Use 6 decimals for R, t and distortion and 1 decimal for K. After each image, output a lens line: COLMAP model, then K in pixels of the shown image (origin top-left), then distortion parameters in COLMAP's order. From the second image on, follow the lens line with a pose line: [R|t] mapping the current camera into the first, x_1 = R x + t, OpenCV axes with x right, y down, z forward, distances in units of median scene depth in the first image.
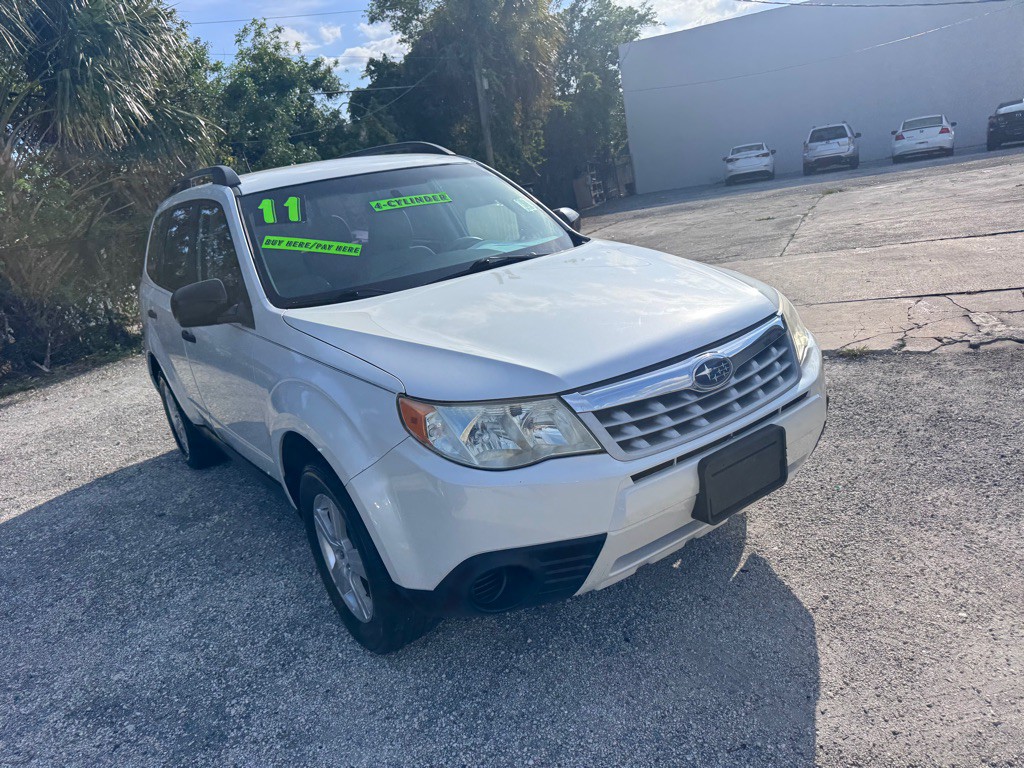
lens RADIAL K [[723.0, 0, 521.9], [0, 723.0, 387.5], [0, 0, 1]] dist [0.032275, -0.043002]
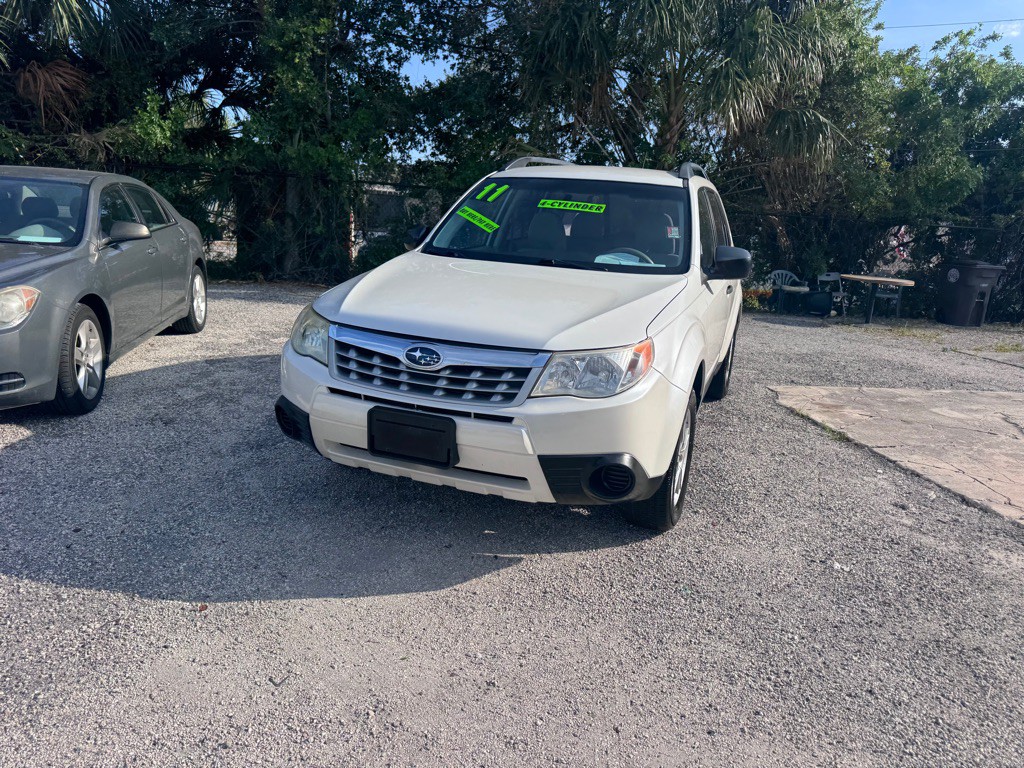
lens RADIAL K [[723.0, 0, 509.6], [0, 723.0, 391.1], [0, 0, 1]] dist [0.032275, -0.043002]
pose [[0.534308, 0.390208, -0.749835, 1.005309], [-0.377087, 0.903947, 0.201706, -0.213800], [0.756518, 0.174980, 0.630129, 0.229307]]
